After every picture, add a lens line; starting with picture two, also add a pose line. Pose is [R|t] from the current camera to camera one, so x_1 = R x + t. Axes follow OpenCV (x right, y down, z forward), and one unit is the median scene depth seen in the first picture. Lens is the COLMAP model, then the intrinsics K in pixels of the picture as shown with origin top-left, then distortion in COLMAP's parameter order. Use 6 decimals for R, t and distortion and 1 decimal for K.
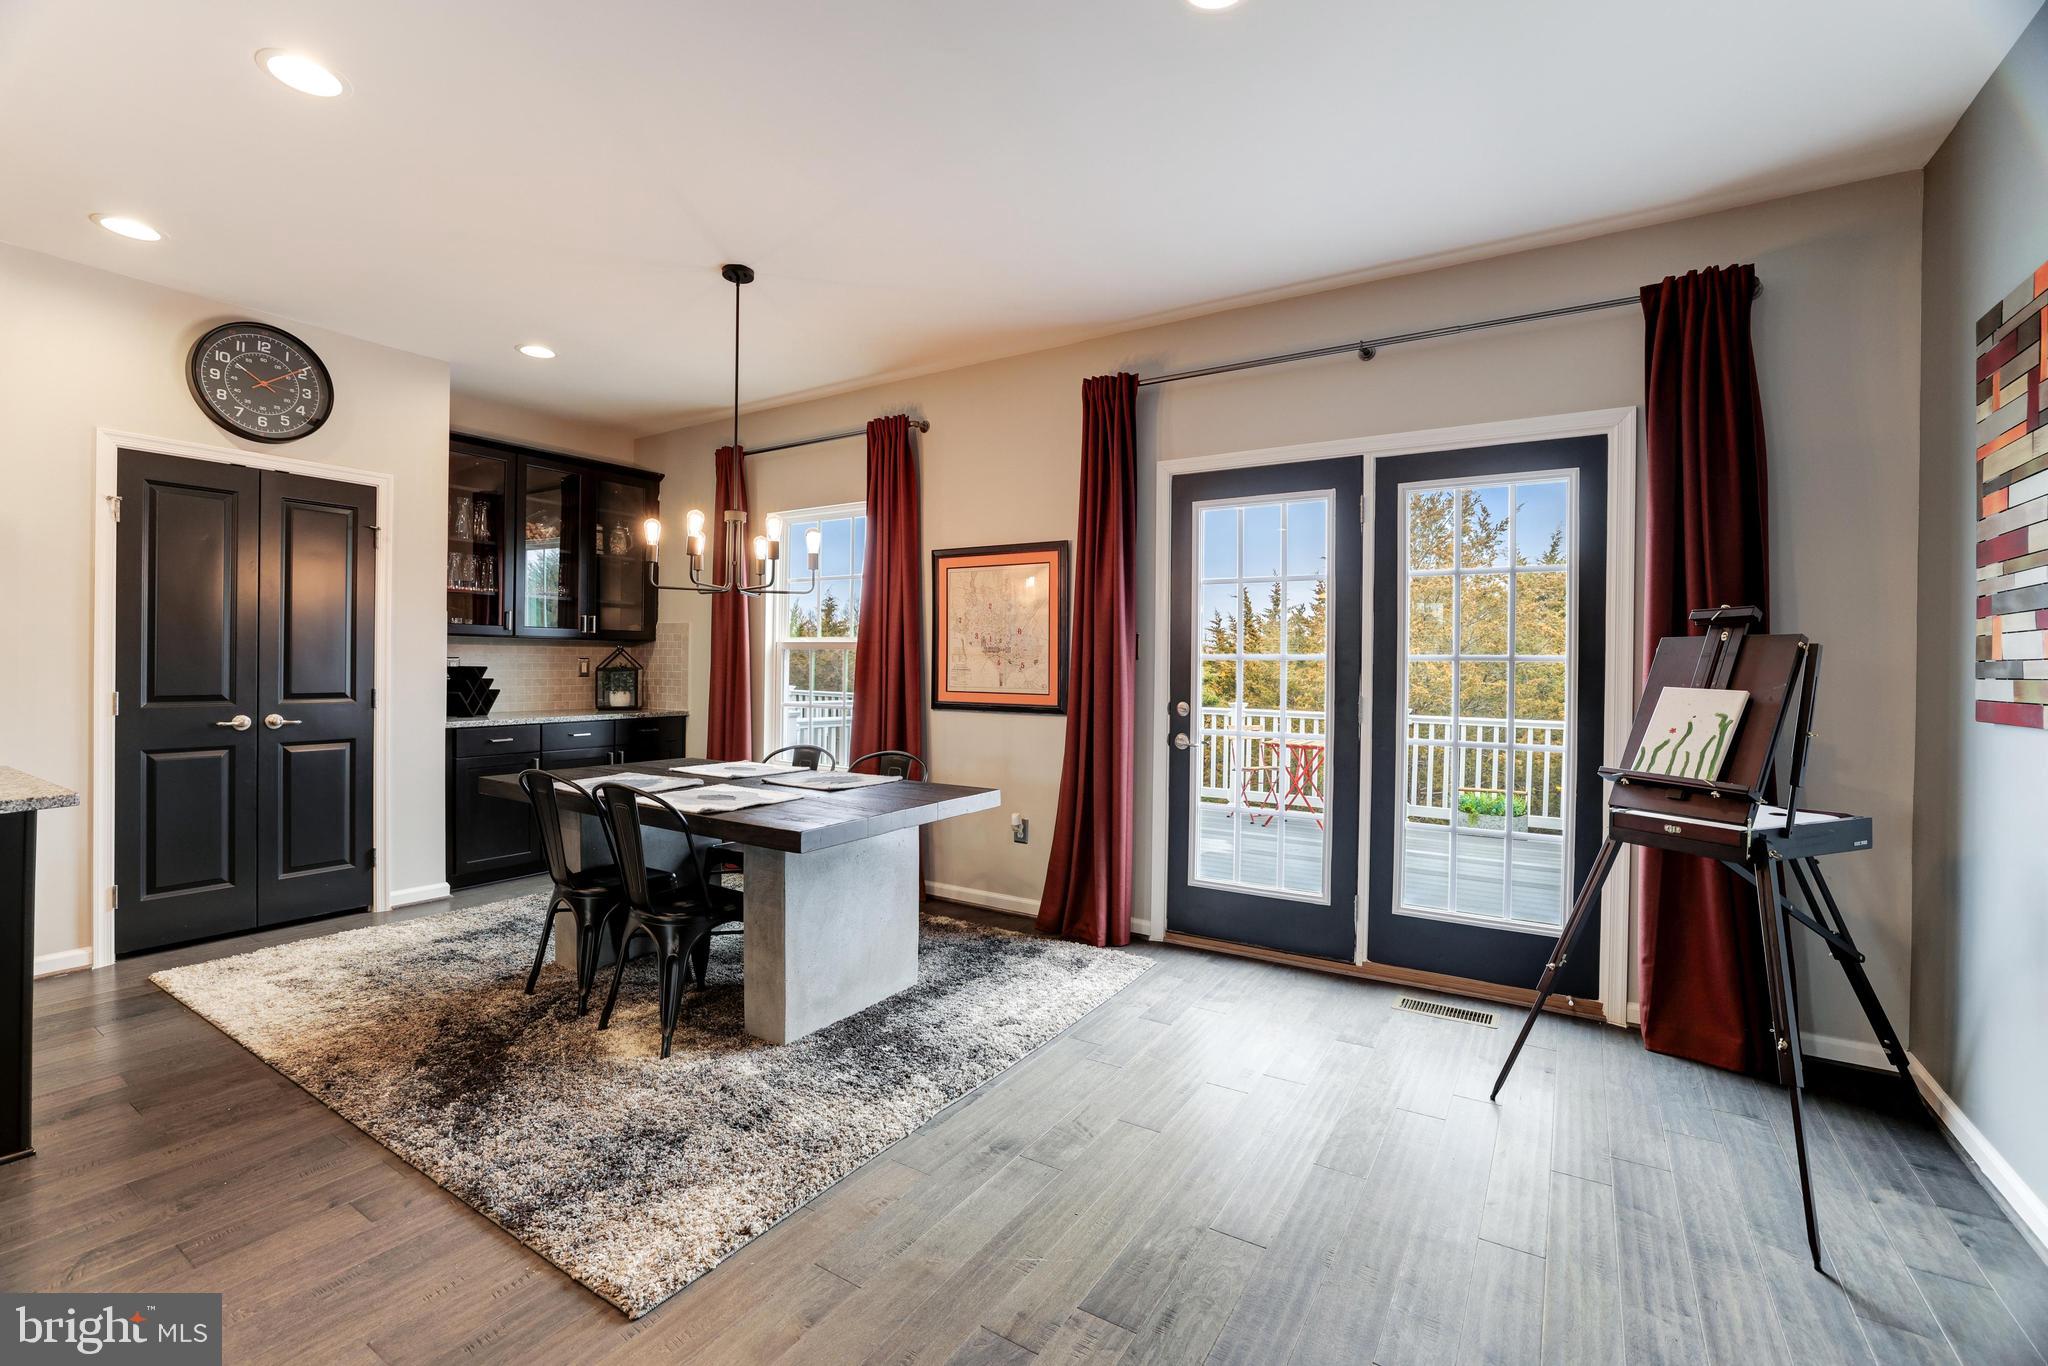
lens RADIAL K [[879.7, 0, 1019.2], [0, 879.7, 672.4], [0, 0, 1]] dist [-0.038334, 0.012712]
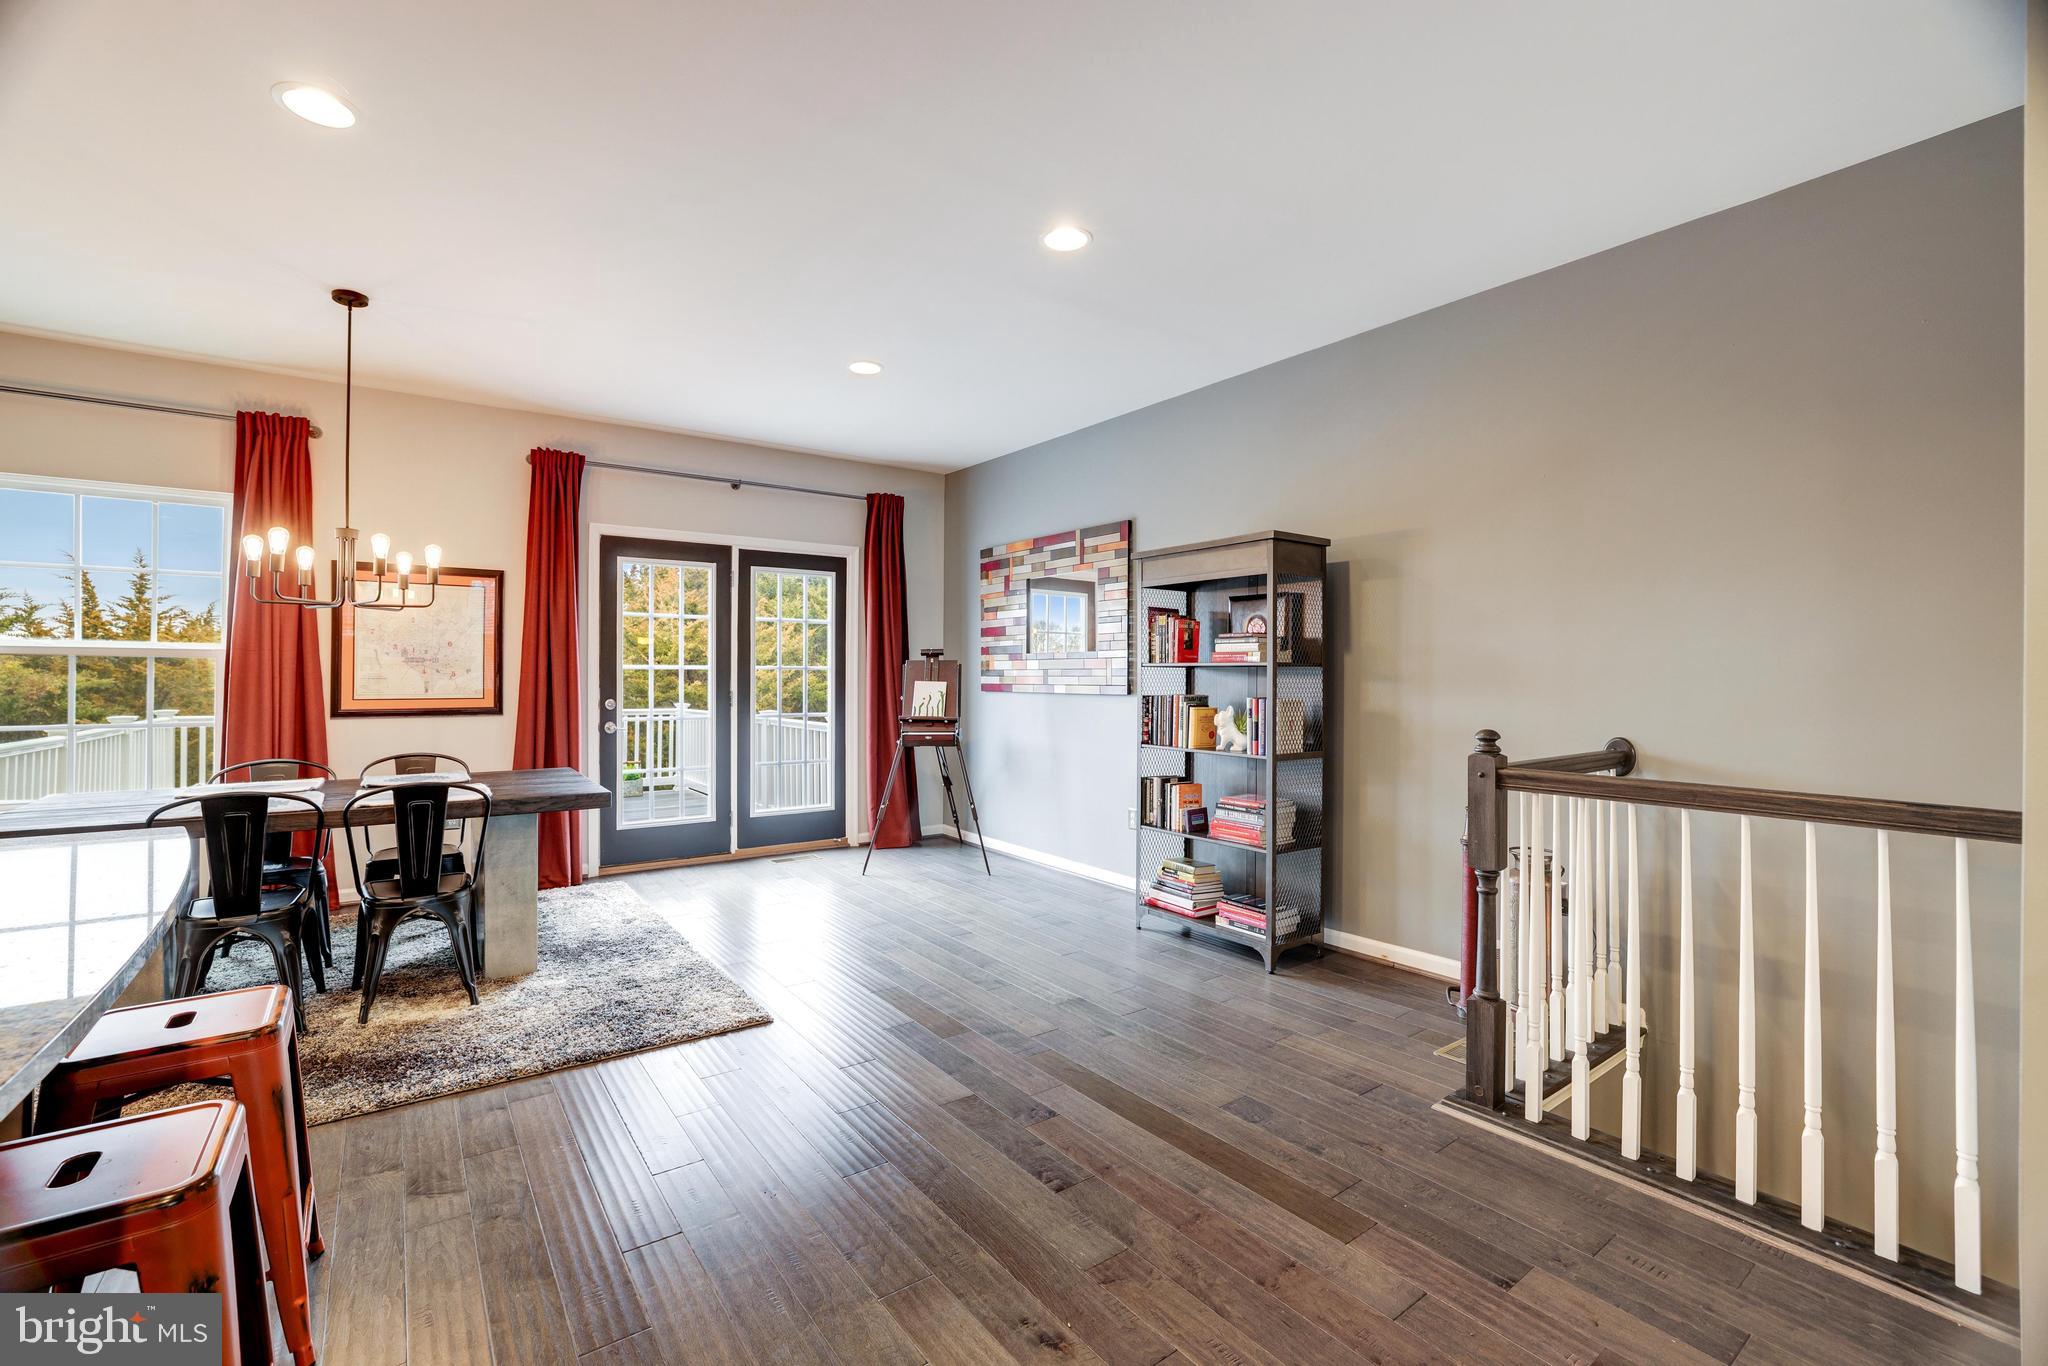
lens RADIAL K [[879.7, 0, 1009.1], [0, 879.7, 670.3], [0, 0, 1]] dist [-0.038334, 0.012712]
pose [[0.365576, -0.006095, 0.930761, -0.958633], [0.008439, 0.999959, 0.003234, -0.012503], [-0.930743, 0.006672, 0.365613, -0.095124]]
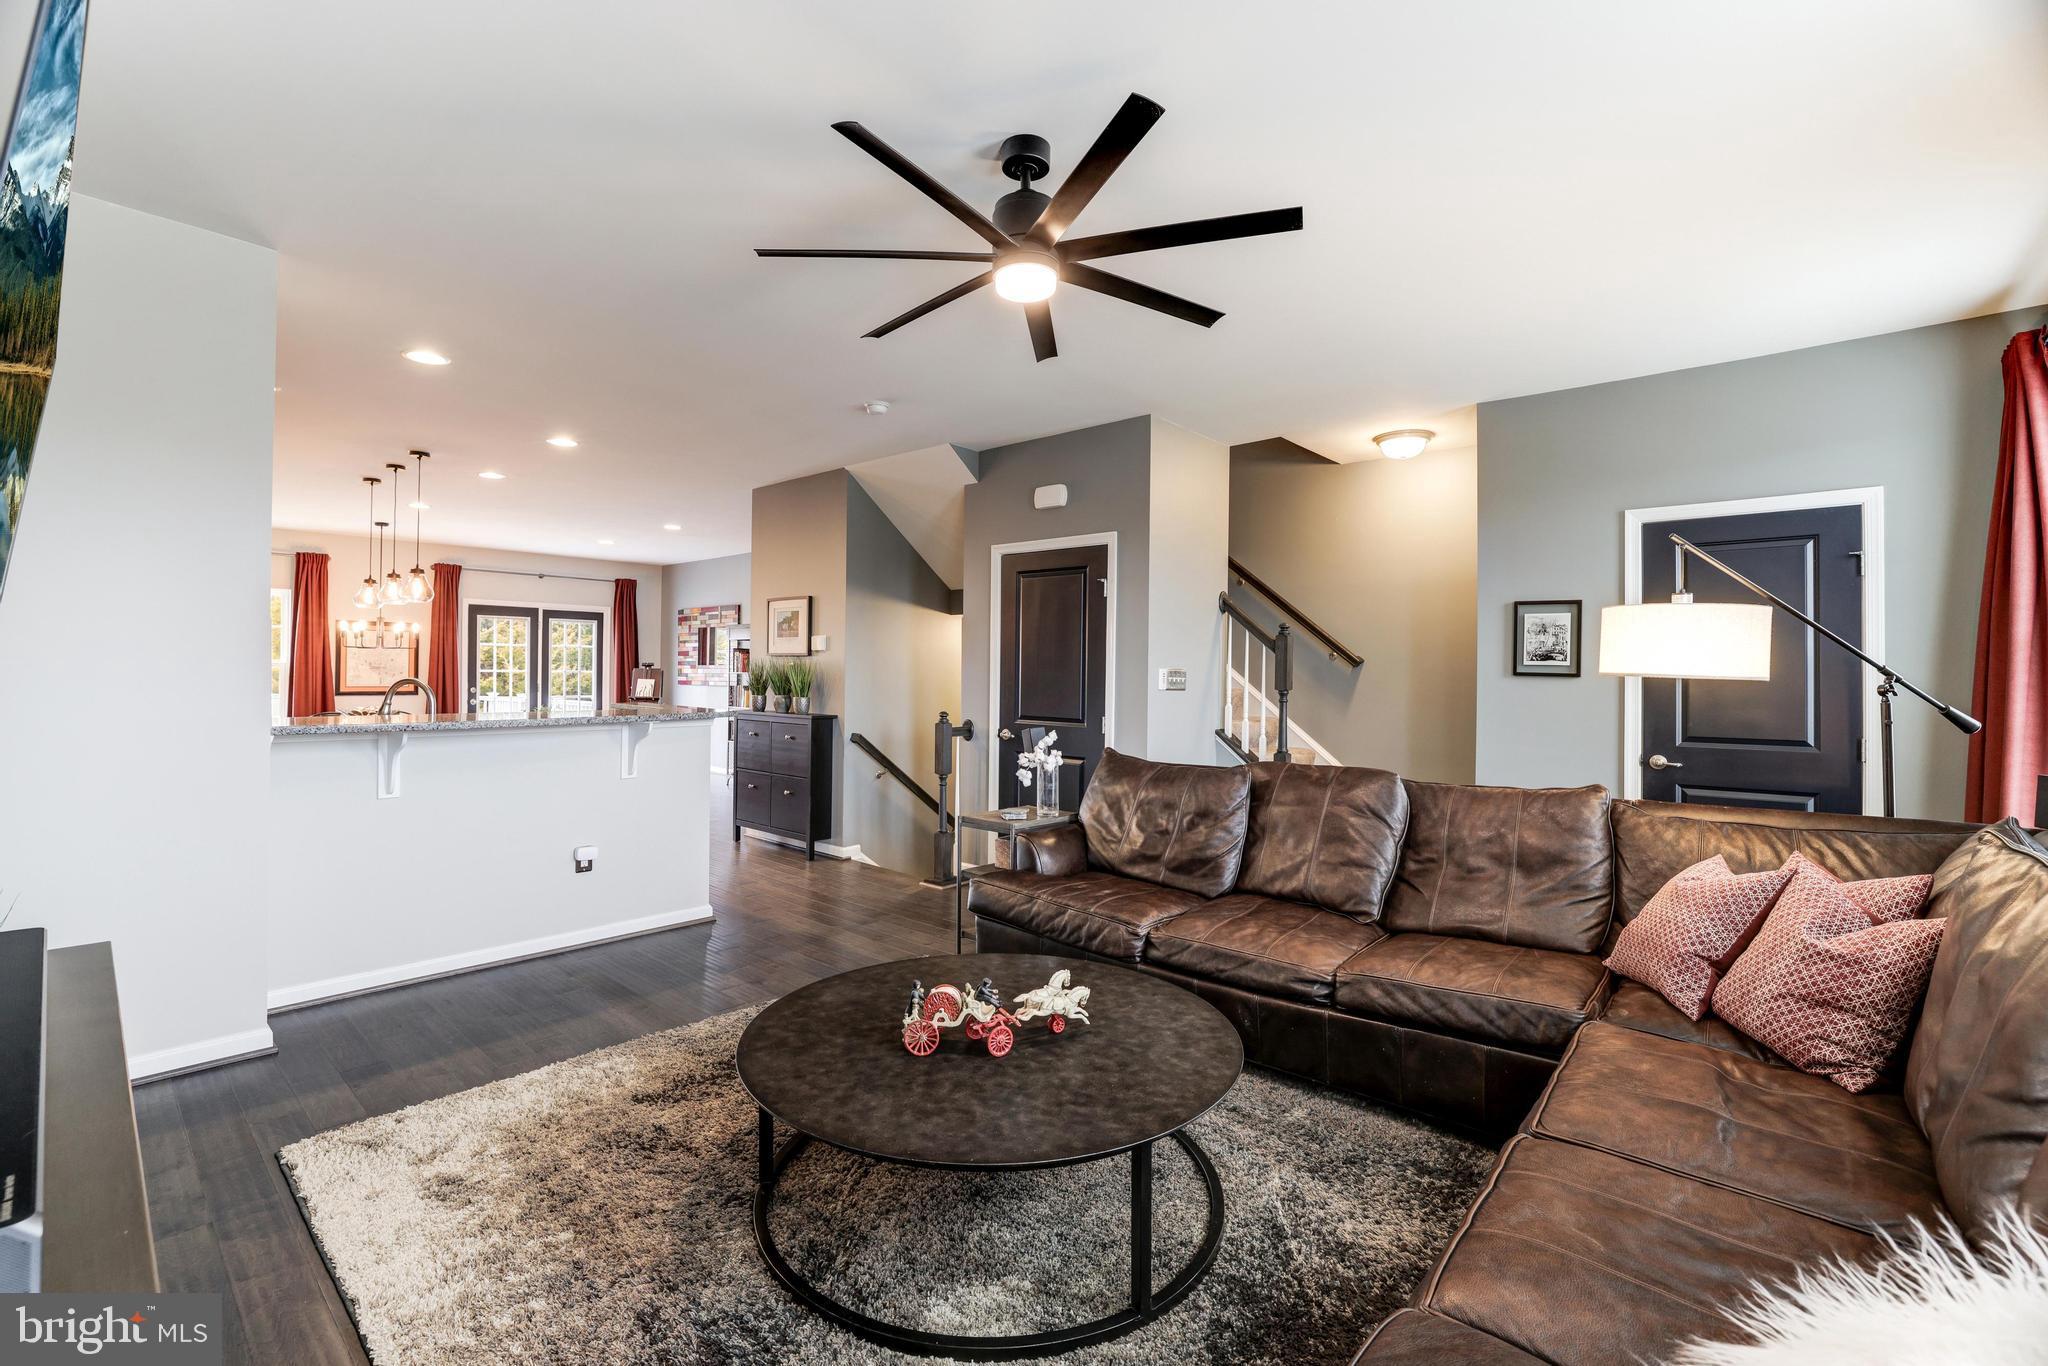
lens RADIAL K [[879.7, 0, 997.8], [0, 879.7, 668.7], [0, 0, 1]] dist [-0.038334, 0.012712]
pose [[0.166058, -0.004927, 0.986104, -2.446083], [-0.000478, 0.999987, 0.005077, -0.043588], [-0.986116, -0.001314, 0.166053, -1.169078]]
